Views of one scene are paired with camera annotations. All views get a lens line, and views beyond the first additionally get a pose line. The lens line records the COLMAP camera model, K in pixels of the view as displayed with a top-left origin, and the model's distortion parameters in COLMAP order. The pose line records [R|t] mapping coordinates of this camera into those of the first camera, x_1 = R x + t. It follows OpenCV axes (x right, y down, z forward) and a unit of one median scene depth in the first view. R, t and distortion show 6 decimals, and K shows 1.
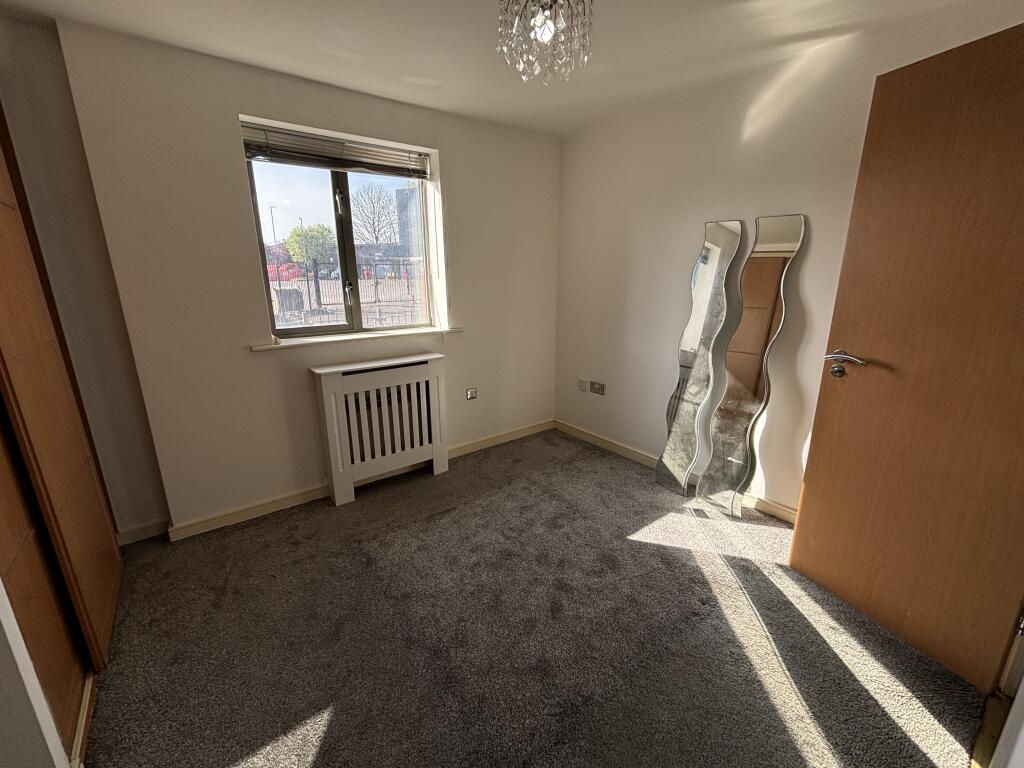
lens RADIAL K [[420.2, 0, 512.2], [0, 420.2, 381.5], [0, 0, 1]] dist [-0.000033, -0.000001]
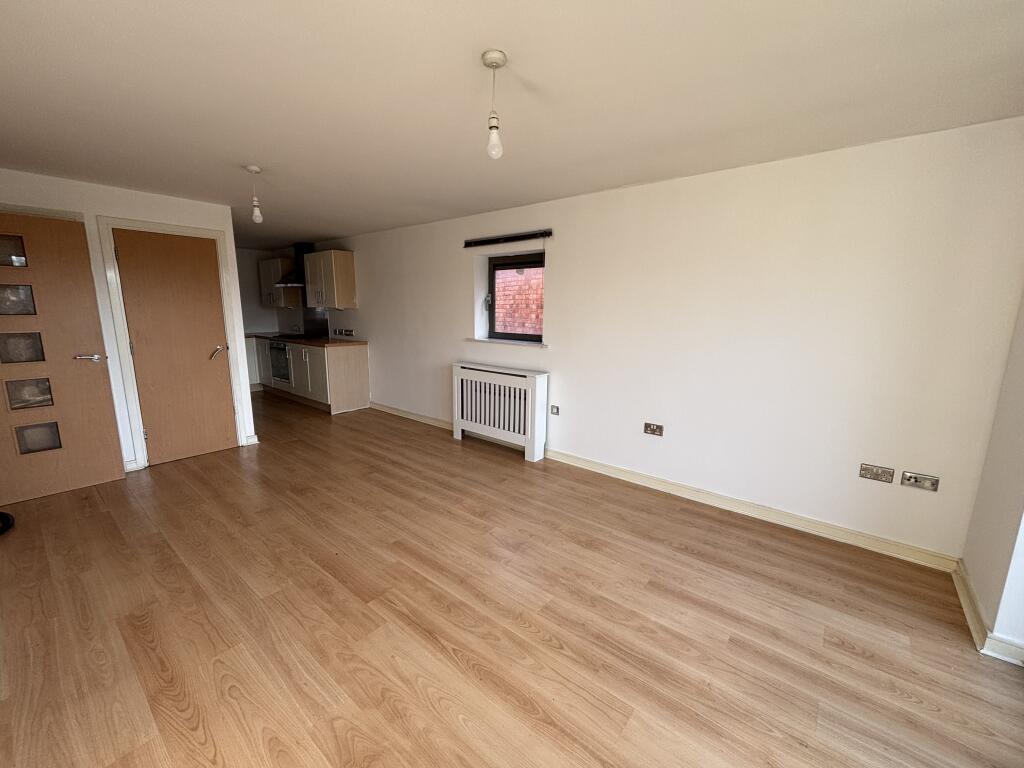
lens RADIAL K [[420.2, 0, 511.5], [0, 420.2, 384.8], [0, 0, 1]] dist [-0.000033, -0.000001]
pose [[0.208672, 0.186892, -0.959962, 1.155673], [-0.264368, 0.955807, 0.128616, -0.188424], [0.941576, 0.226945, 0.248859, 0.645131]]
